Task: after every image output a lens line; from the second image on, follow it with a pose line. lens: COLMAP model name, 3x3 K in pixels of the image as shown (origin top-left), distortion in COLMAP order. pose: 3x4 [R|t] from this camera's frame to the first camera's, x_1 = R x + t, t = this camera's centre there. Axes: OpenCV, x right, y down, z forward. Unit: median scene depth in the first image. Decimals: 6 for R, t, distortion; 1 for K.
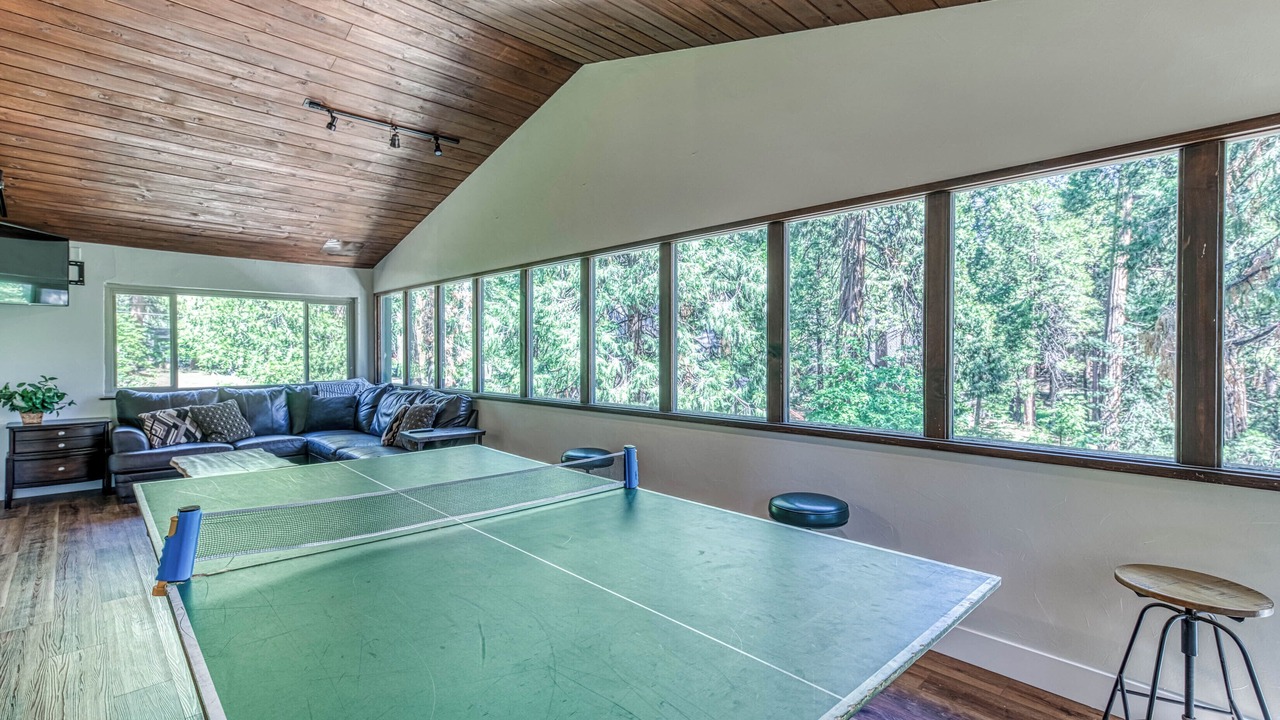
lens RADIAL K [[611.3, 0, 642.9], [0, 611.3, 355.5], [0, 0, 1]] dist [0.029868, -0.000314]
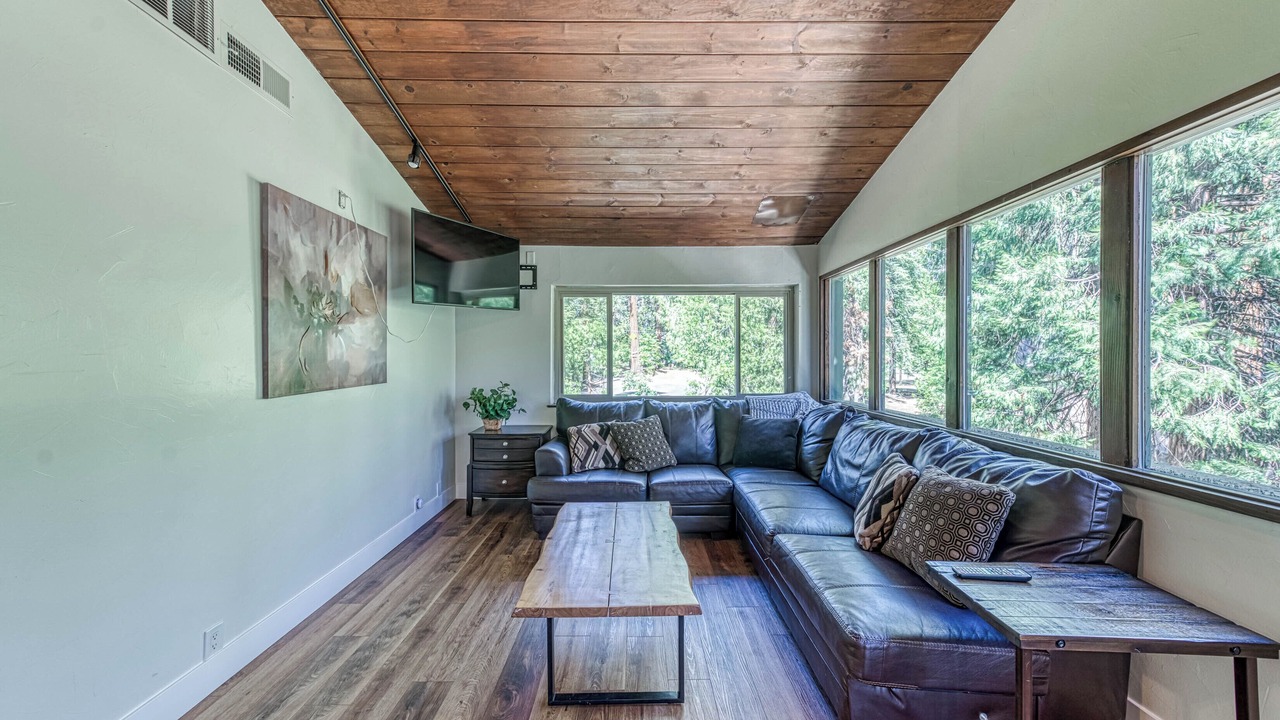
lens RADIAL K [[446.2, 0, 638.7], [0, 446.2, 362.2], [0, 0, 1]] dist [-0.000367, -0.000003]
pose [[0.734079, 0.006693, -0.679031, -0.272469], [-0.001713, 0.999966, 0.008004, -0.003698], [0.679062, -0.004713, 0.734066, 0.539902]]
